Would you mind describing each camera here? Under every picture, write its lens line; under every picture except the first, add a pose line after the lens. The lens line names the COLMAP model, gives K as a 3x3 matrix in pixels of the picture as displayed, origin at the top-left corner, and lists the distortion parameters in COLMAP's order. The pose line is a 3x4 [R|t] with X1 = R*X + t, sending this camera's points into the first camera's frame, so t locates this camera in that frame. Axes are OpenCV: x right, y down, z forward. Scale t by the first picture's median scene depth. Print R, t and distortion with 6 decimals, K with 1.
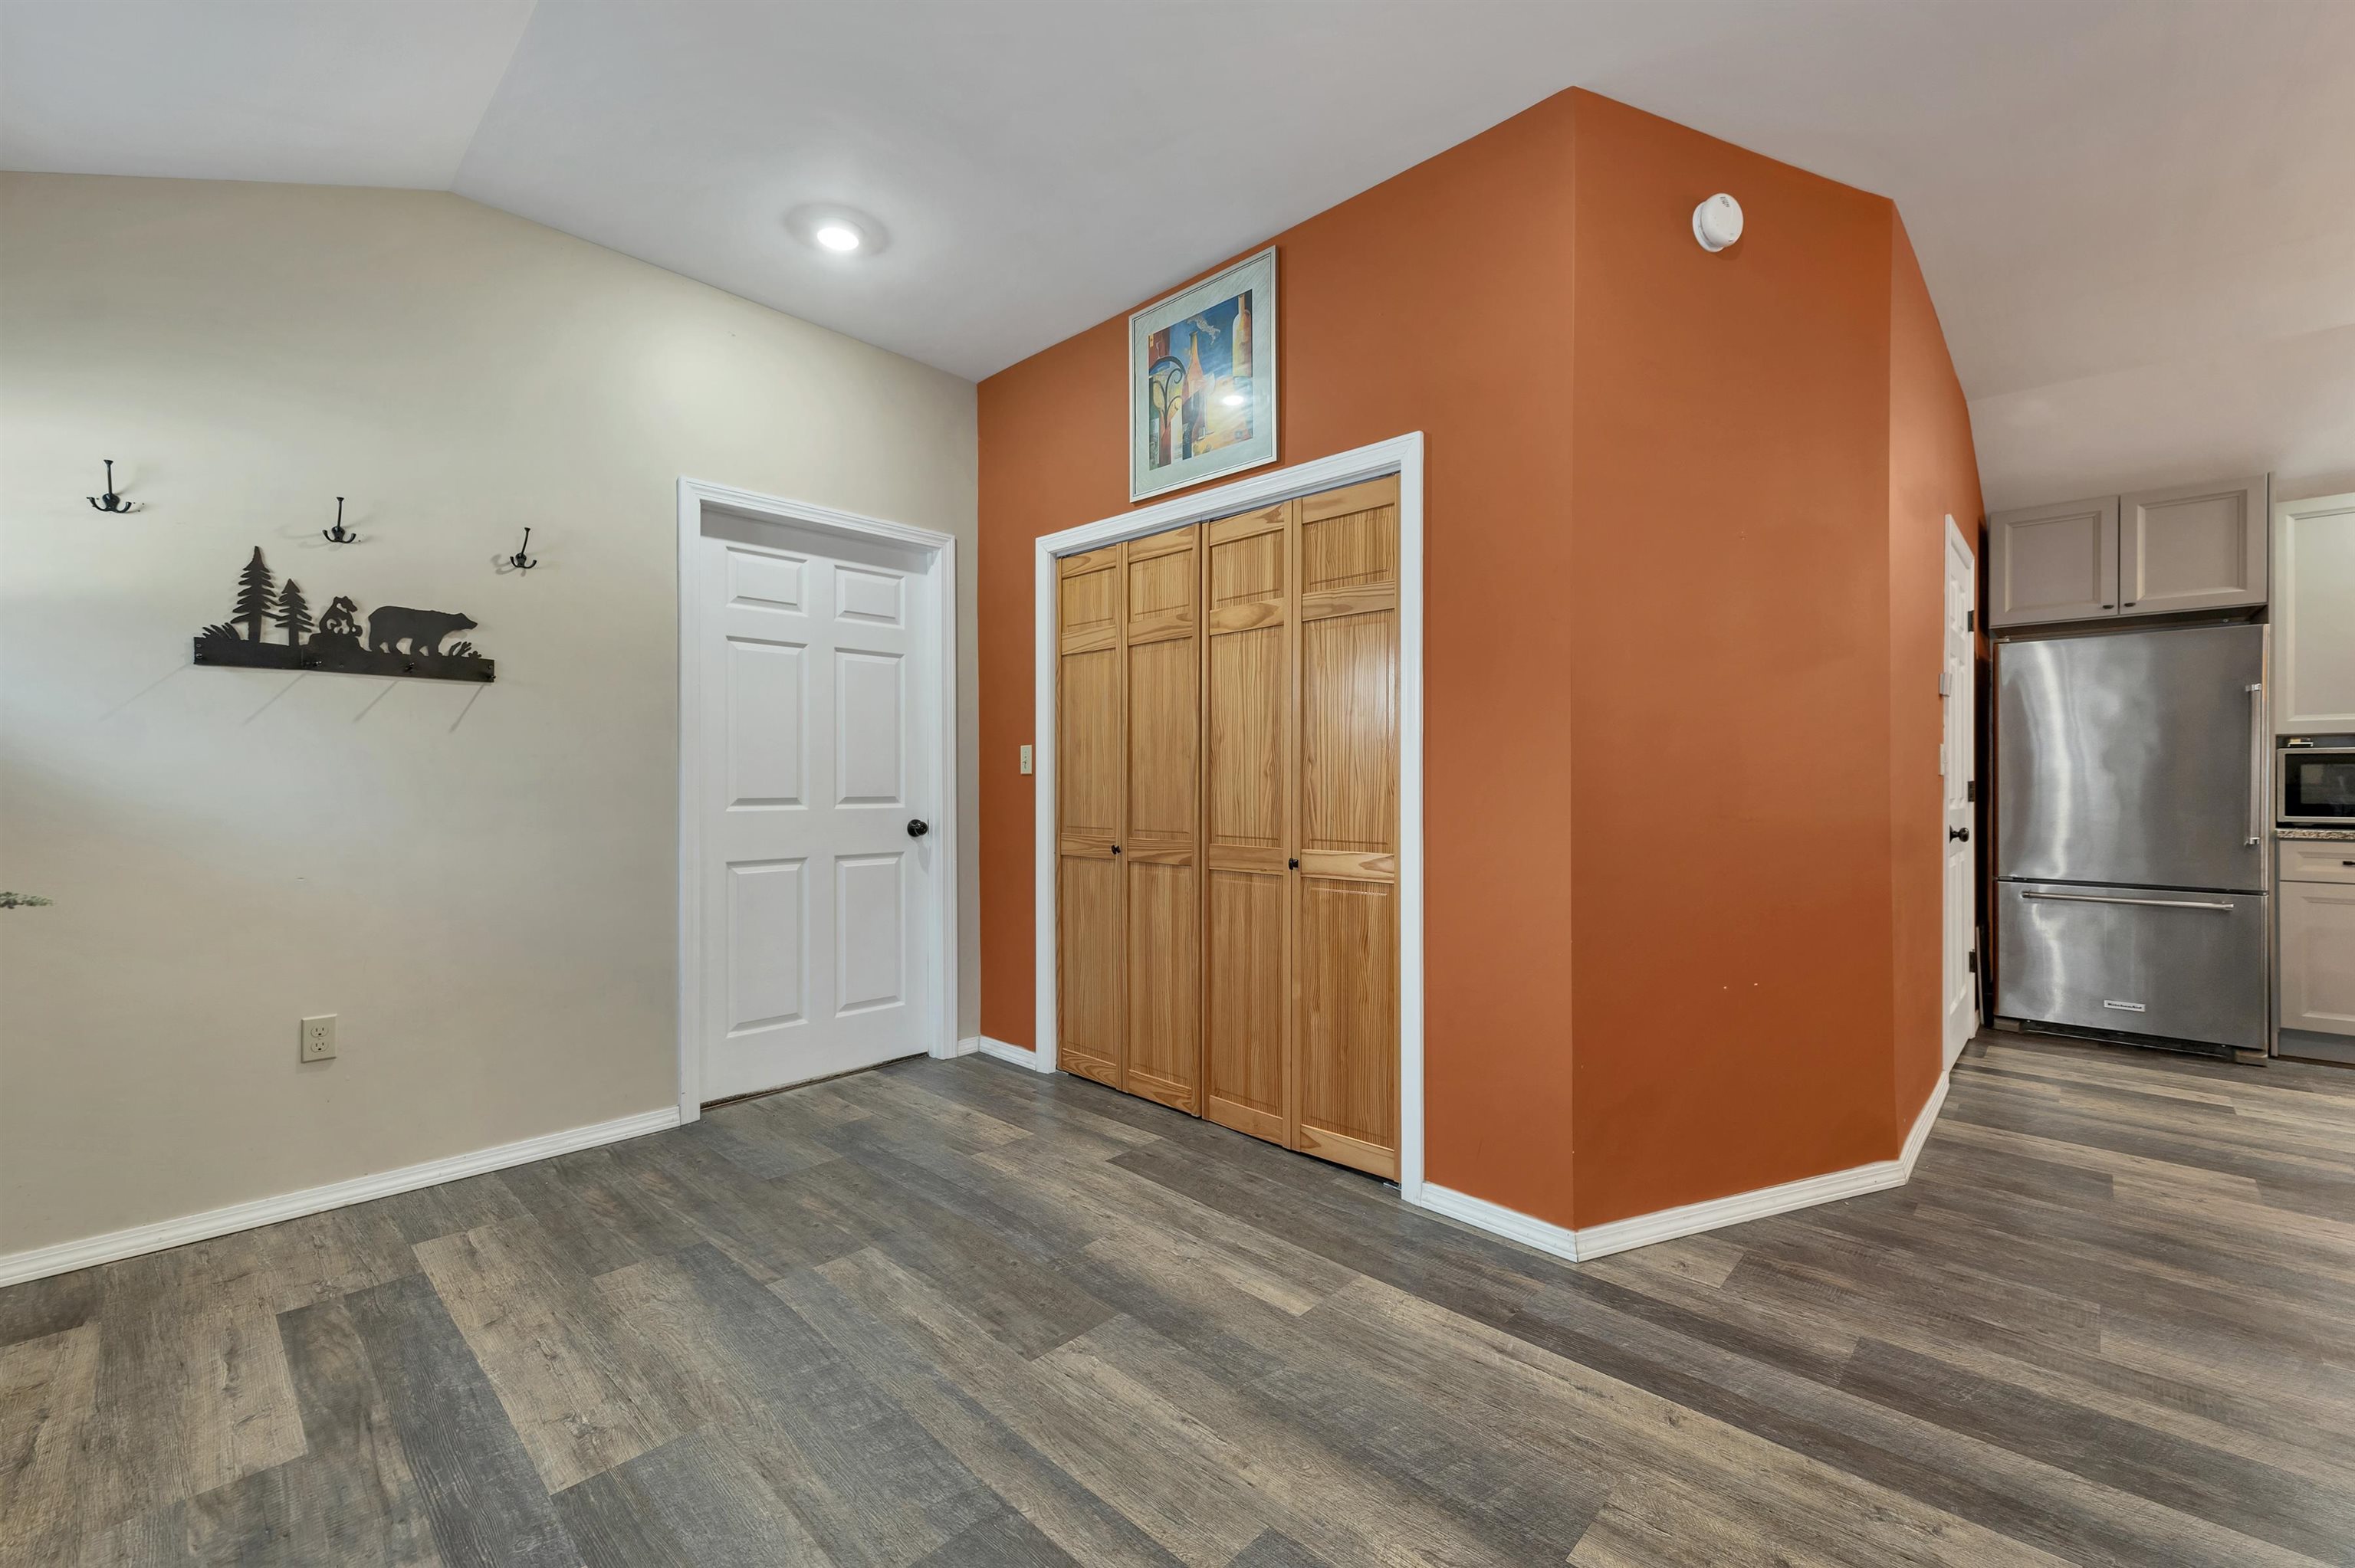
lens RADIAL K [[978.4, 0, 1164.7], [0, 978.4, 781.9], [0, 0, 1]] dist [0.004139, -0.000663]
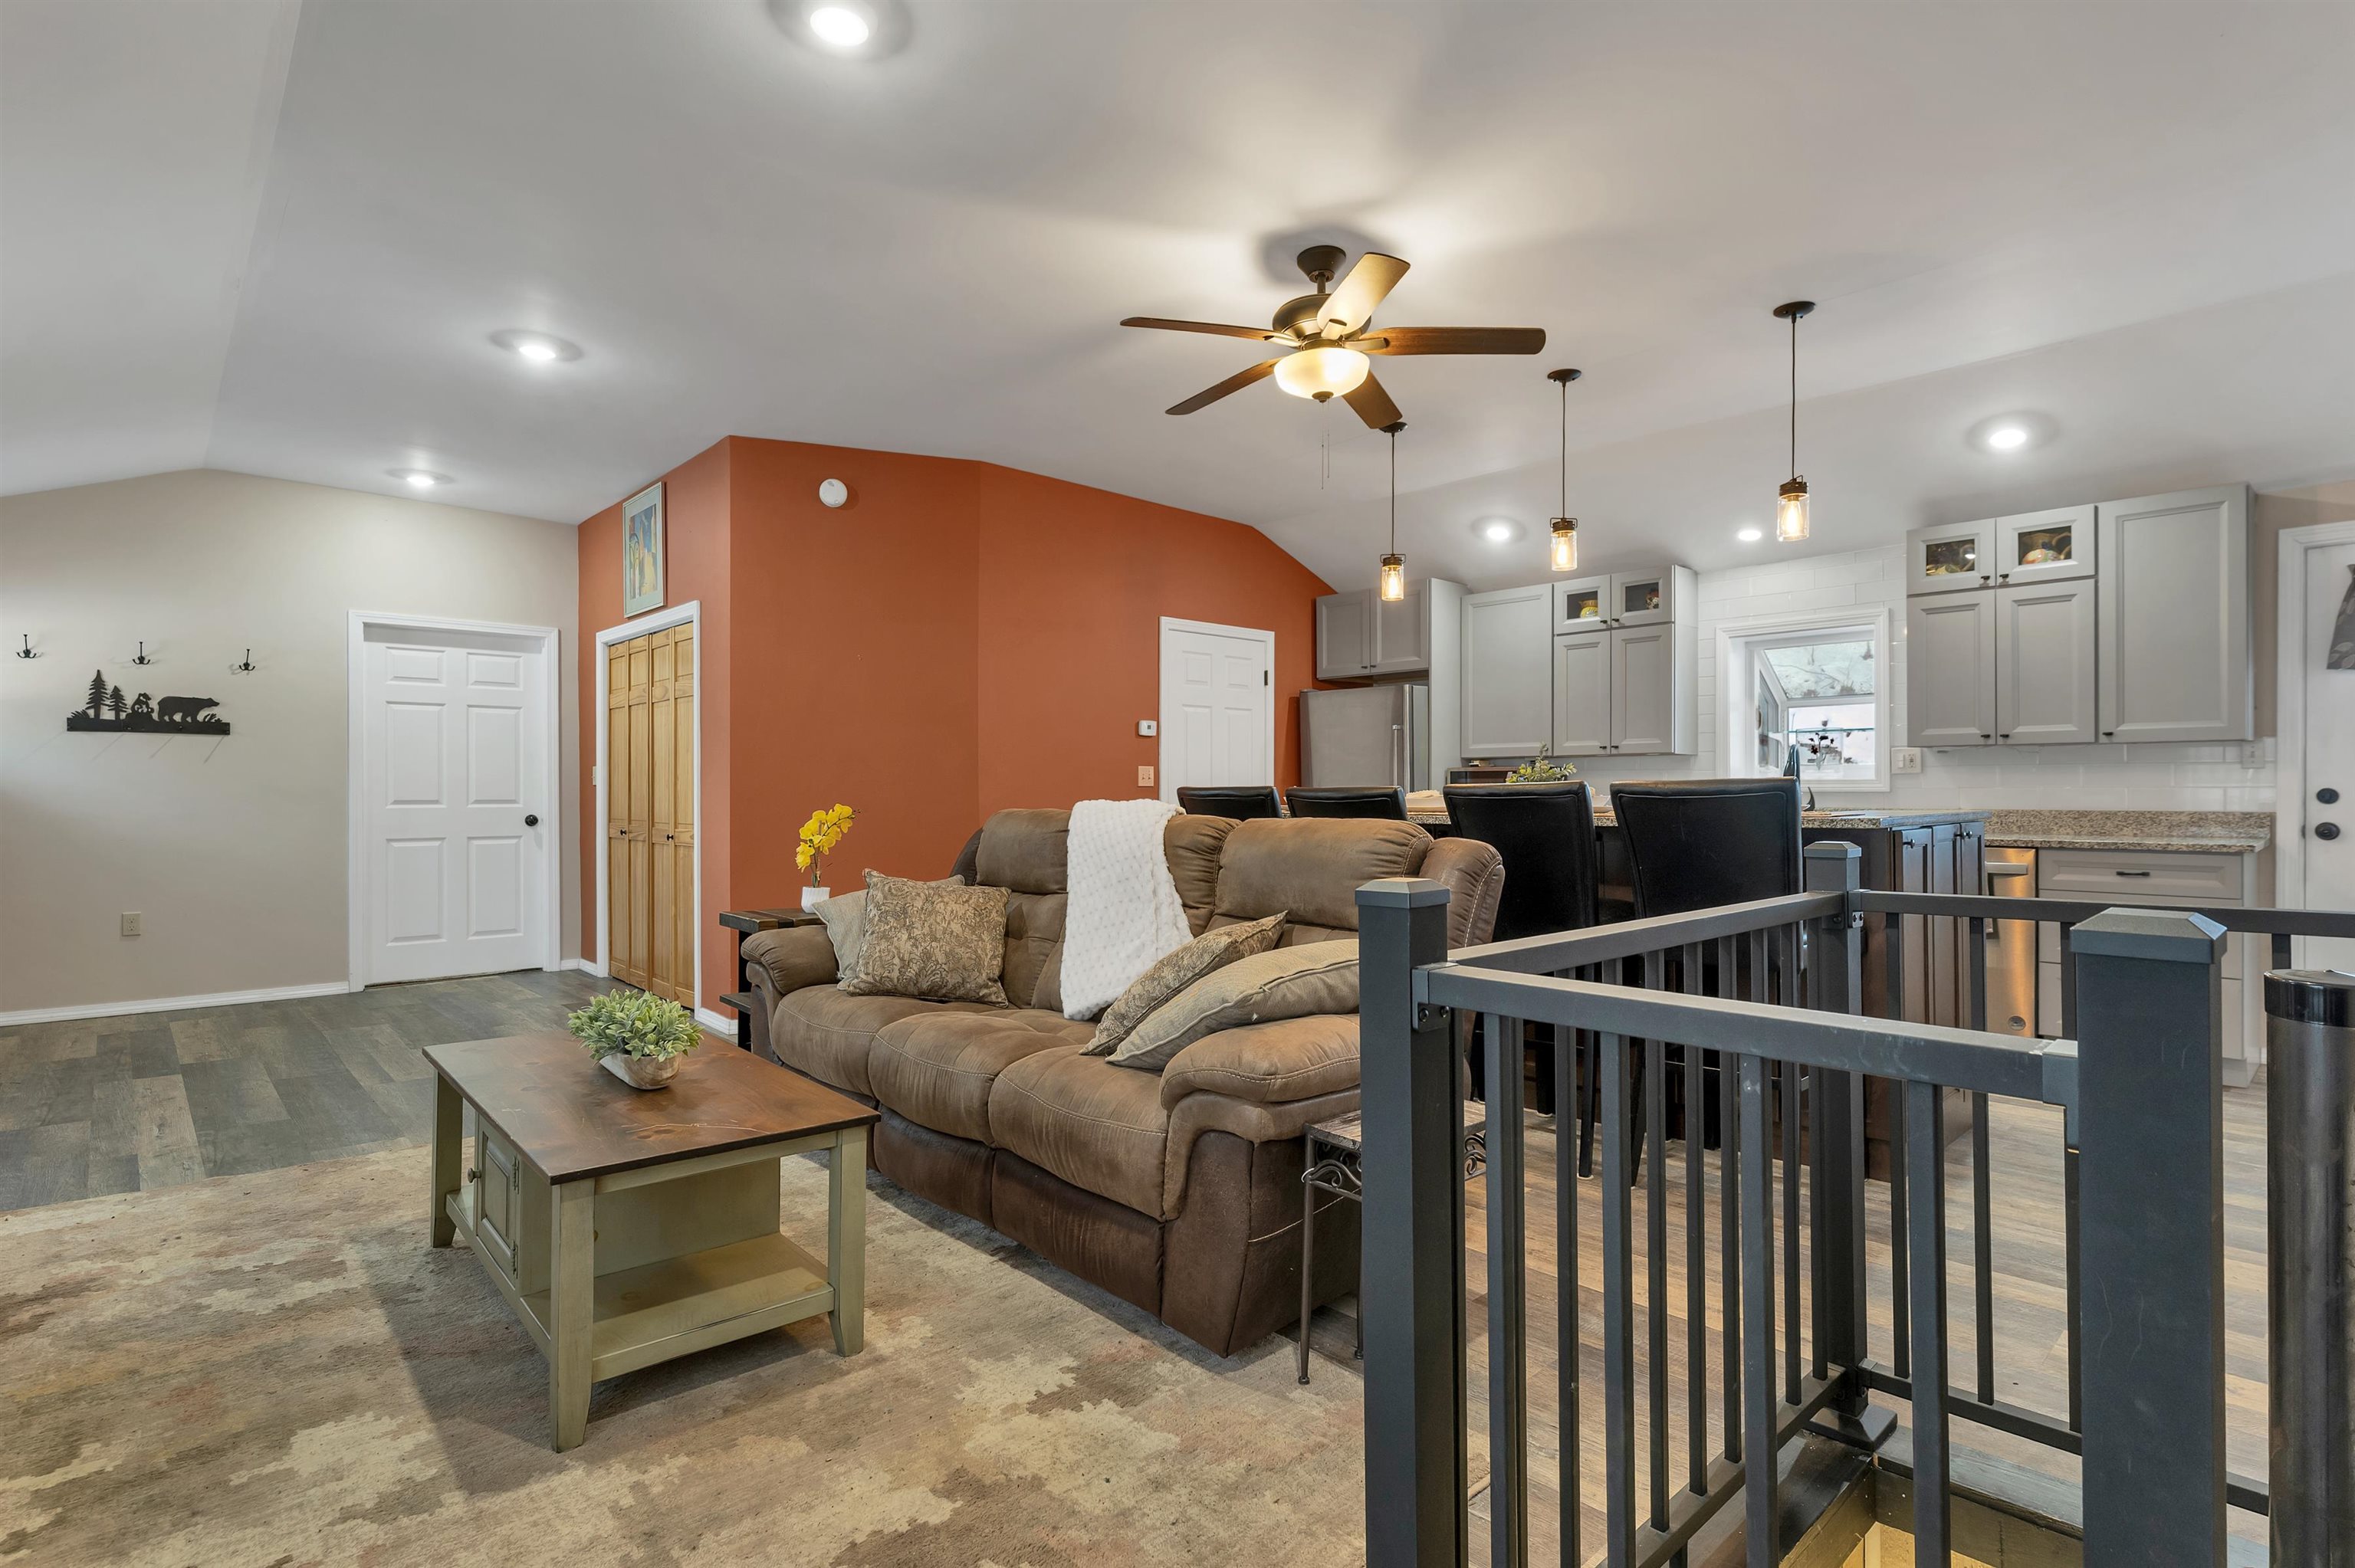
lens RADIAL K [[1162.2, 0, 1174.9], [0, 1162.2, 793.7], [0, 0, 1]] dist [0.001893, 0.000378]
pose [[0.998208, 0.000784, -0.059828, 1.068287], [-0.000558, 0.999993, 0.003800, -0.002476], [0.059830, -0.003759, 0.998201, -0.936952]]
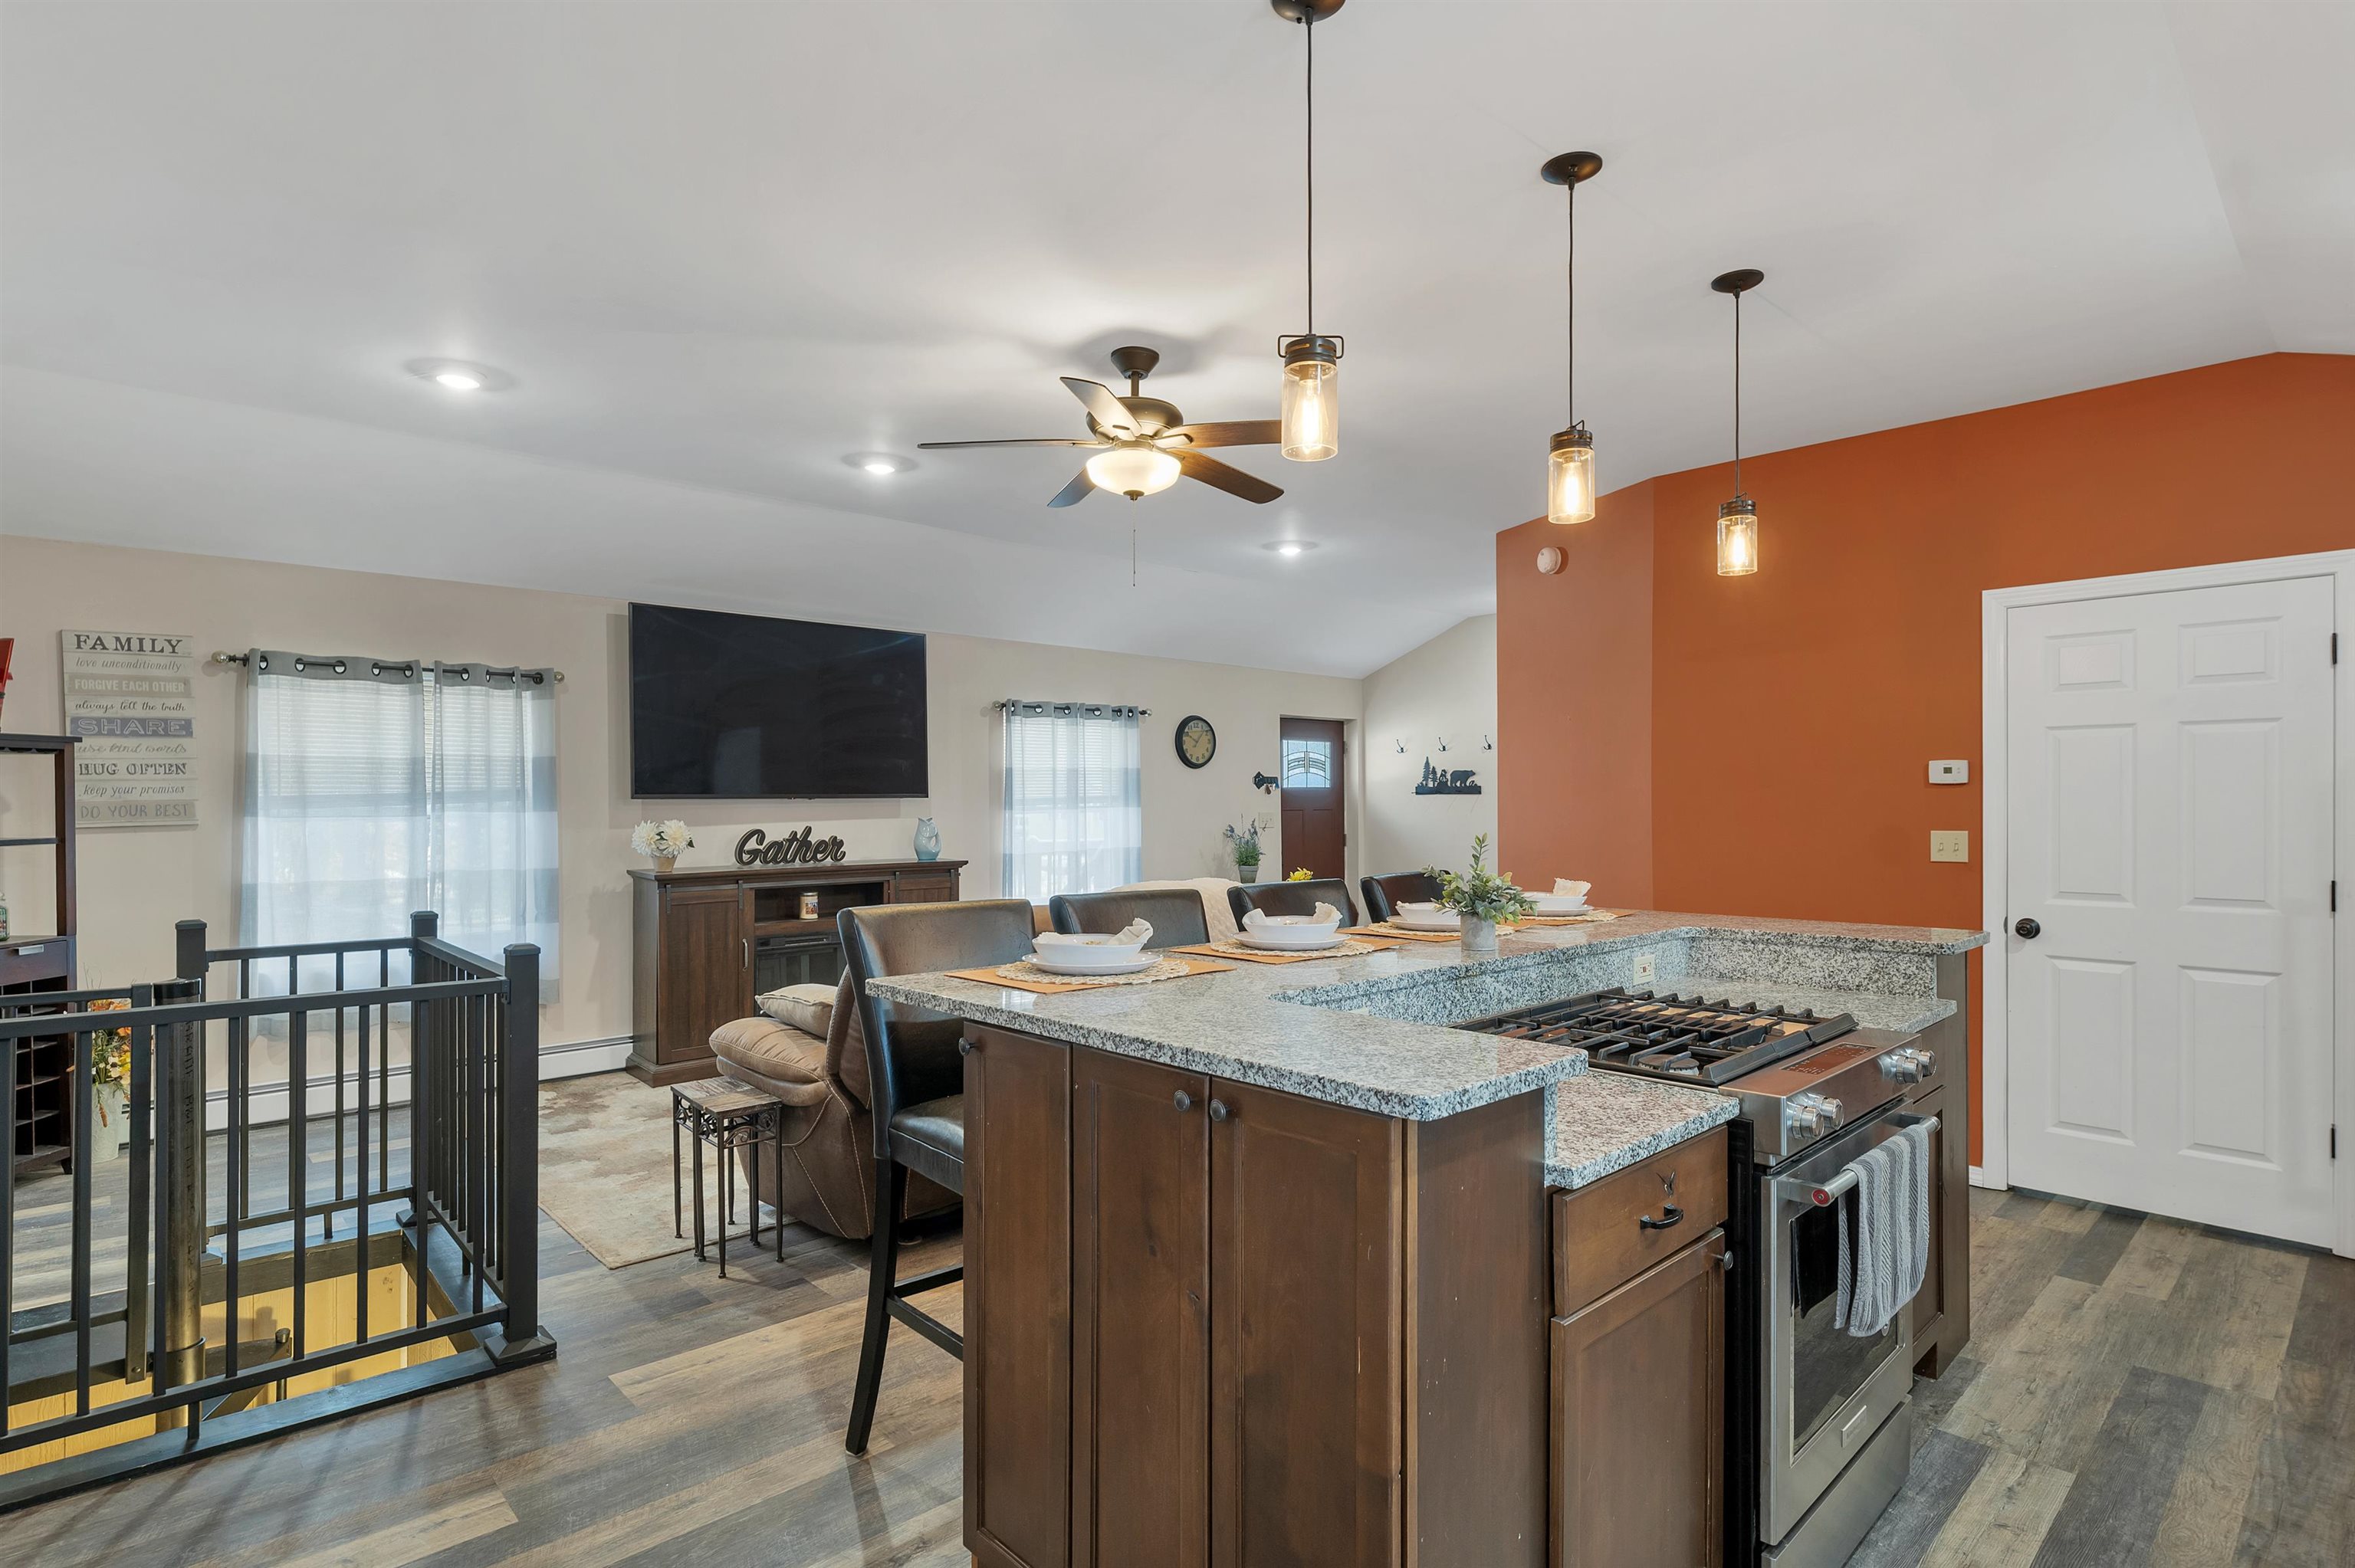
lens RADIAL K [[1162.2, 0, 1157.4], [0, 1162.2, 795.2], [0, 0, 1]] dist [0.001893, 0.000378]
pose [[-0.070084, -0.003109, -0.997536, 2.286356], [0.005928, 0.999976, -0.003533, -0.084704], [0.997524, -0.006161, -0.070064, 0.309318]]
